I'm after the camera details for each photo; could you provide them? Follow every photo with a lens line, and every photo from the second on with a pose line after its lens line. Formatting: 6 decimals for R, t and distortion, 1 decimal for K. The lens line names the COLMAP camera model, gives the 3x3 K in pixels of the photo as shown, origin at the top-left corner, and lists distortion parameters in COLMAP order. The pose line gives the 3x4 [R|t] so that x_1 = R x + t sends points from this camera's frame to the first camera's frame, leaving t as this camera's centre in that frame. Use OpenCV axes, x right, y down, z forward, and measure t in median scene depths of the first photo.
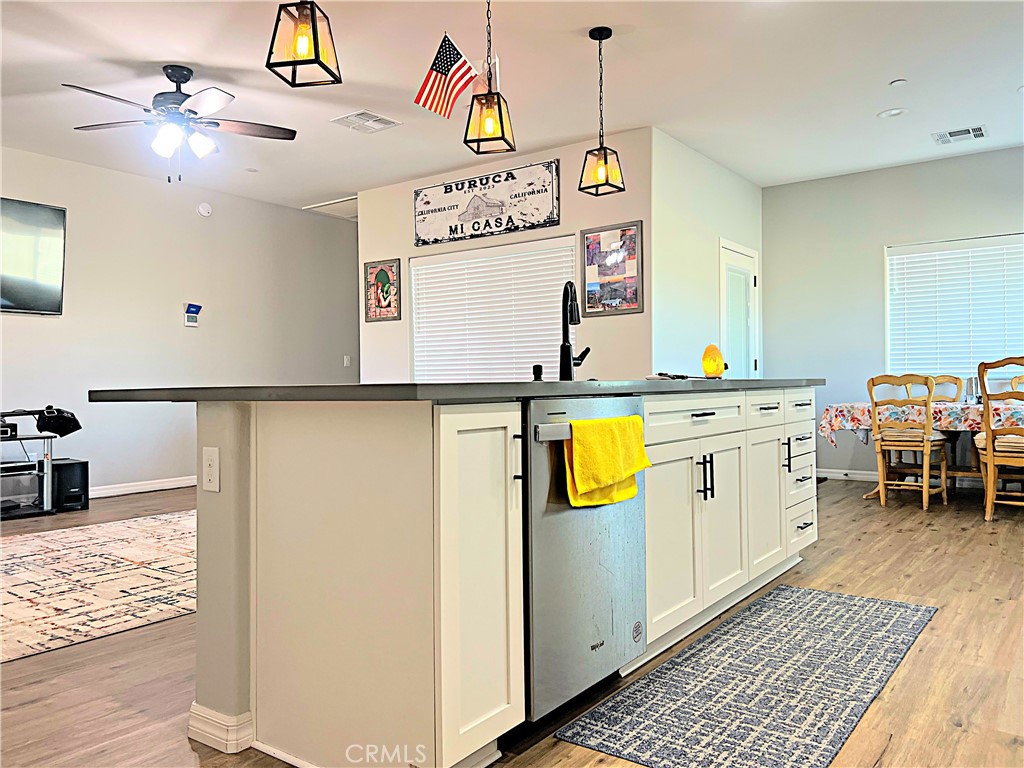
lens RADIAL K [[764.6, 0, 506.6], [0, 764.6, 386.8], [0, 0, 1]] dist [0.076843, -0.096966]
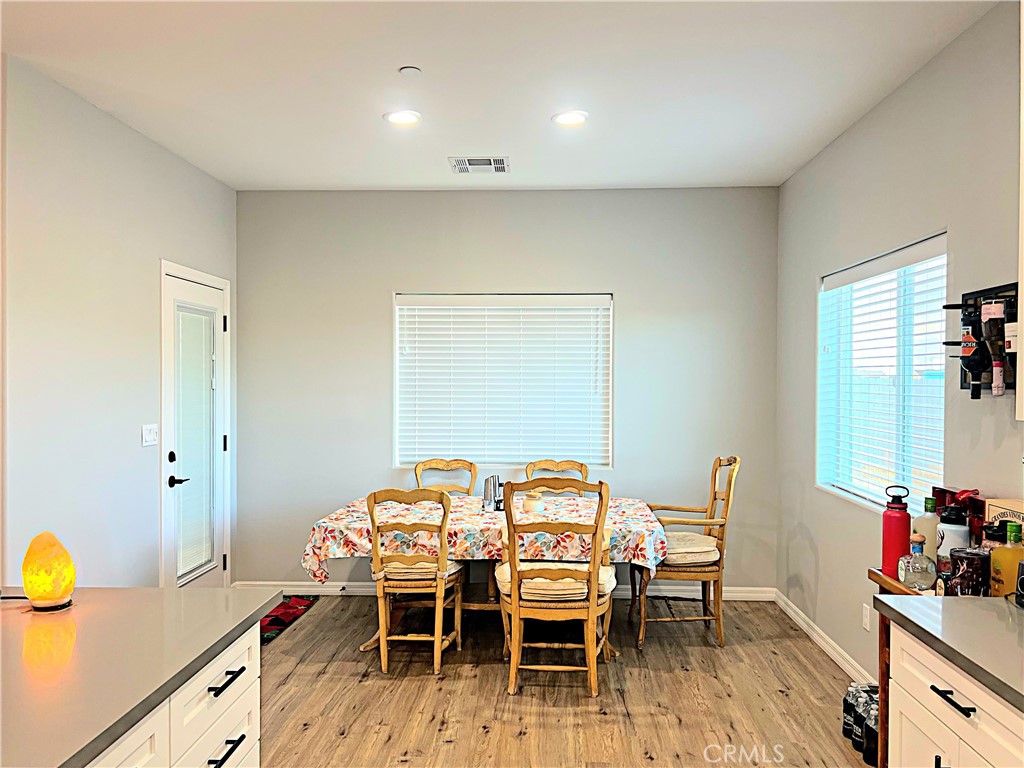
lens RADIAL K [[764.6, 0, 506.6], [0, 764.6, 386.8], [0, 0, 1]] dist [0.076843, -0.096966]
pose [[0.827767, 0.004787, 0.561052, 0.181360], [-0.014986, 0.999795, 0.013580, -0.118410], [-0.560872, -0.019650, 0.827669, 0.359061]]
